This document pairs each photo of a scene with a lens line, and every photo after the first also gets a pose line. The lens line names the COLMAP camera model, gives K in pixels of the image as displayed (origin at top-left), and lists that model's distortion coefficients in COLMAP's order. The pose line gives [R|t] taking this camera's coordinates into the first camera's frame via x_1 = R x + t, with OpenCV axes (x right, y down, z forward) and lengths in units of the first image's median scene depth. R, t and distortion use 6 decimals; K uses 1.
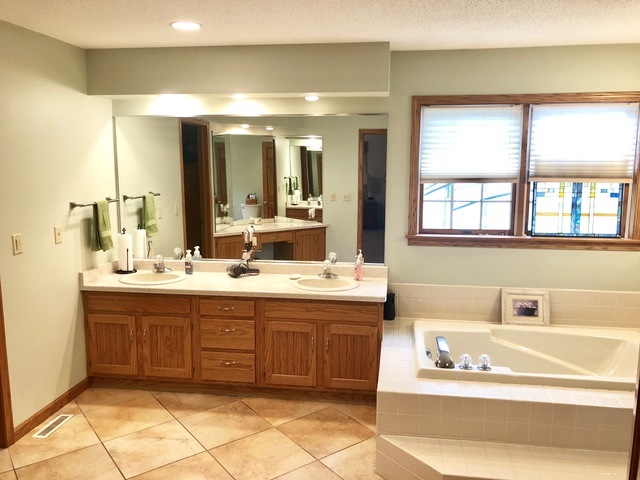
lens RADIAL K [[525.0, 0, 321.7], [0, 525.0, 241.9], [0, 0, 1]] dist [0.032084, -0.047234]
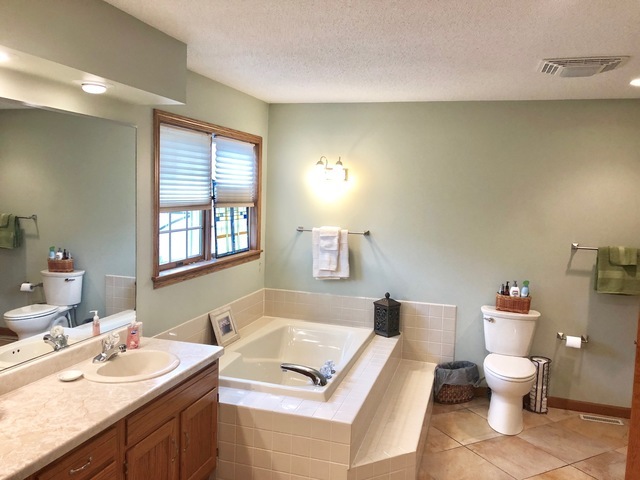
lens RADIAL K [[525.0, 0, 321.5], [0, 525.0, 236.5], [0, 0, 1]] dist [0.032084, -0.047234]
pose [[0.135512, -0.085457, 0.987083, -0.626718], [0.114183, 0.990982, 0.070119, -0.106648], [-0.984174, 0.103206, 0.144048, 0.640761]]
